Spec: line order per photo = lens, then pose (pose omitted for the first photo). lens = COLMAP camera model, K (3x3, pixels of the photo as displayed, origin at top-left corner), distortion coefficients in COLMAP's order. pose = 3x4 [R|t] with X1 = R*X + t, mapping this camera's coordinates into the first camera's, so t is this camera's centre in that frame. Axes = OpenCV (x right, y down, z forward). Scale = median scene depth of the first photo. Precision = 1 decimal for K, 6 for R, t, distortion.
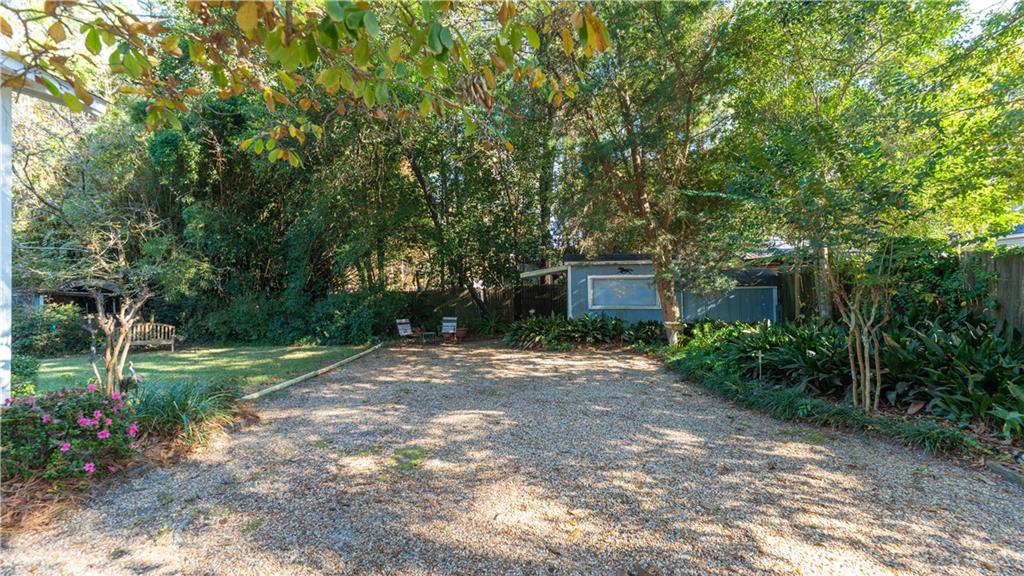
lens RADIAL K [[416.4, 0, 512.0], [0, 416.4, 288.0], [0, 0, 1]] dist [-0.000856, -0.000195]
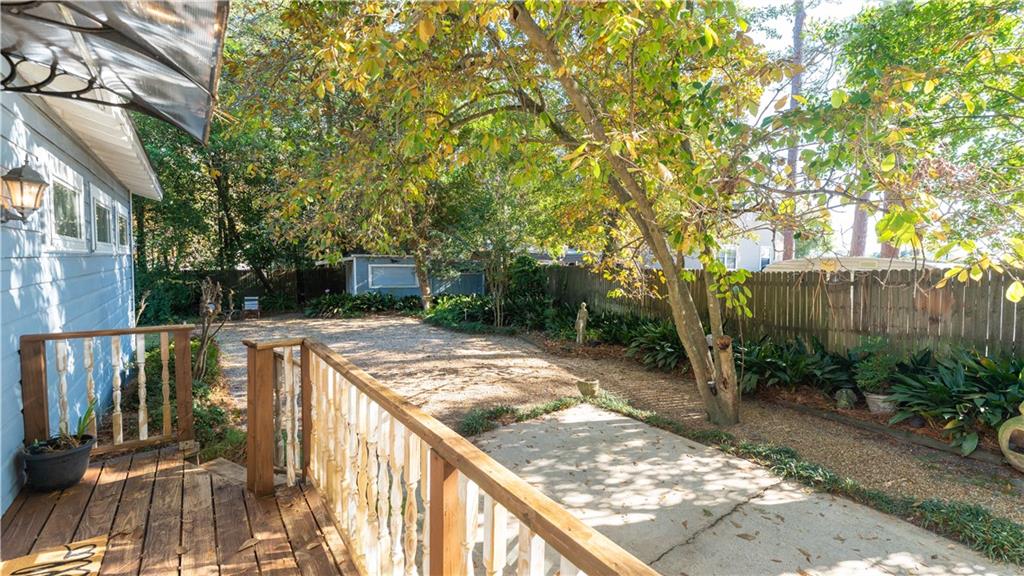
lens RADIAL K [[416.4, 0, 512.0], [0, 416.4, 288.0], [0, 0, 1]] dist [-0.000856, -0.000195]
pose [[0.831119, -0.018298, 0.555794, -0.264245], [-0.017462, 0.998107, 0.058973, -0.056235], [-0.555821, -0.058718, 0.829226, -0.590560]]
